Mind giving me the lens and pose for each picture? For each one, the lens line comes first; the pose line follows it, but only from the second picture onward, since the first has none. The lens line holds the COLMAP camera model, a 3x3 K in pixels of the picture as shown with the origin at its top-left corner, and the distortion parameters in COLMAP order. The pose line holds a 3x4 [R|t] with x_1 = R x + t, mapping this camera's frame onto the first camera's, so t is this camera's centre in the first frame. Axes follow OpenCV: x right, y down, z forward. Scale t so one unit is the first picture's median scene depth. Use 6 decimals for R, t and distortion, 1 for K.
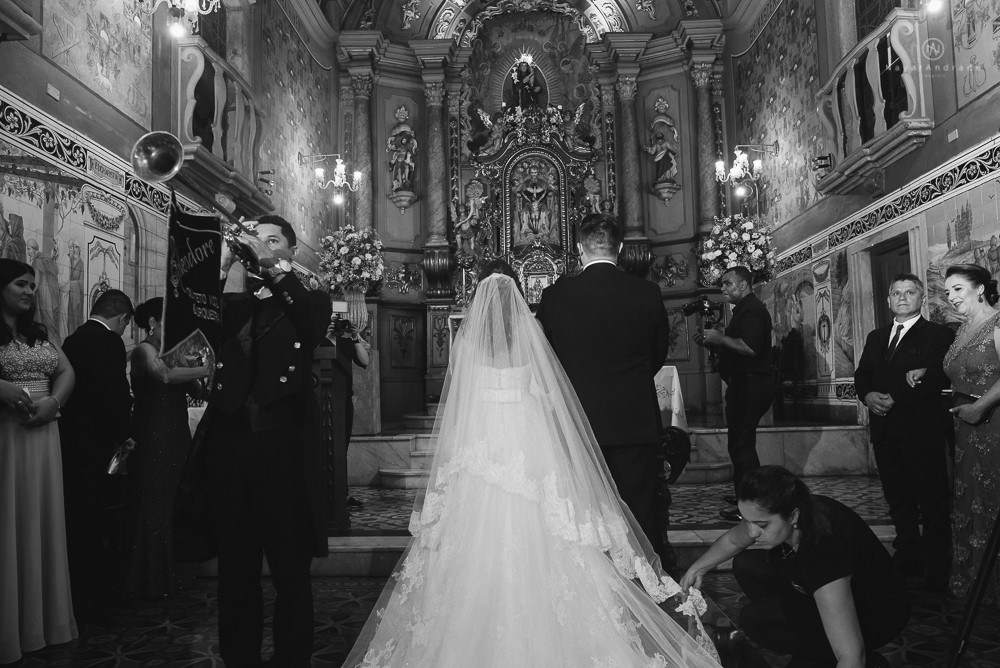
lens RADIAL K [[695.1, 0, 500.0], [0, 695.1, 334.0], [0, 0, 1]] dist [-0.055456, 0.020536]
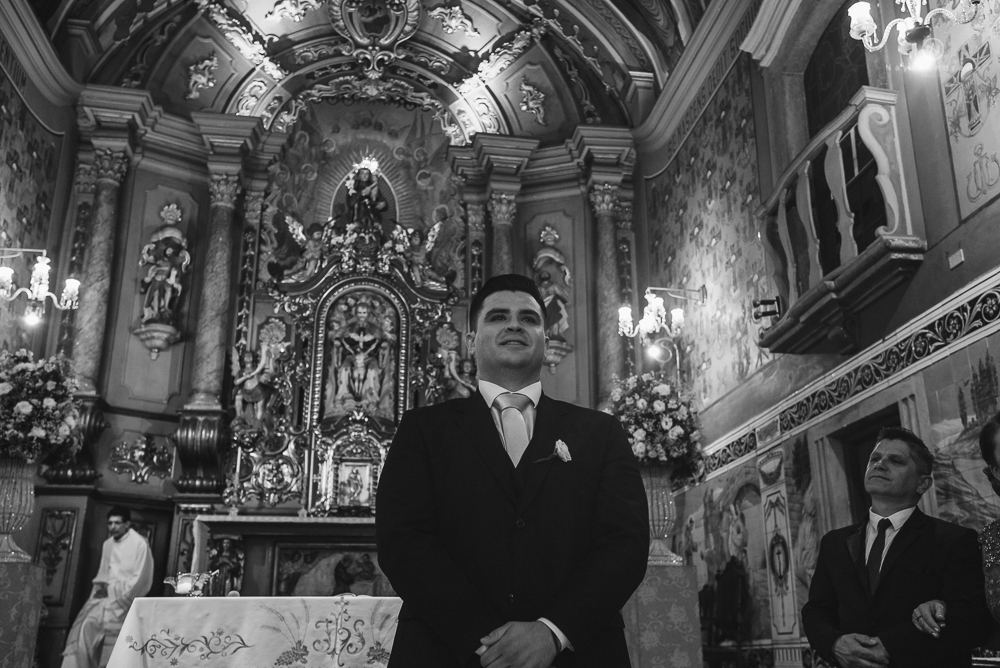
lens RADIAL K [[936.9, 0, 500.0], [0, 936.9, 334.0], [0, 0, 1]] dist [0.020222, 0.017773]
pose [[0.985637, 0.073657, 0.151966, 0.044904], [-0.033517, 0.967291, -0.251447, 0.014965], [-0.165516, 0.242742, 0.955866, 0.104647]]
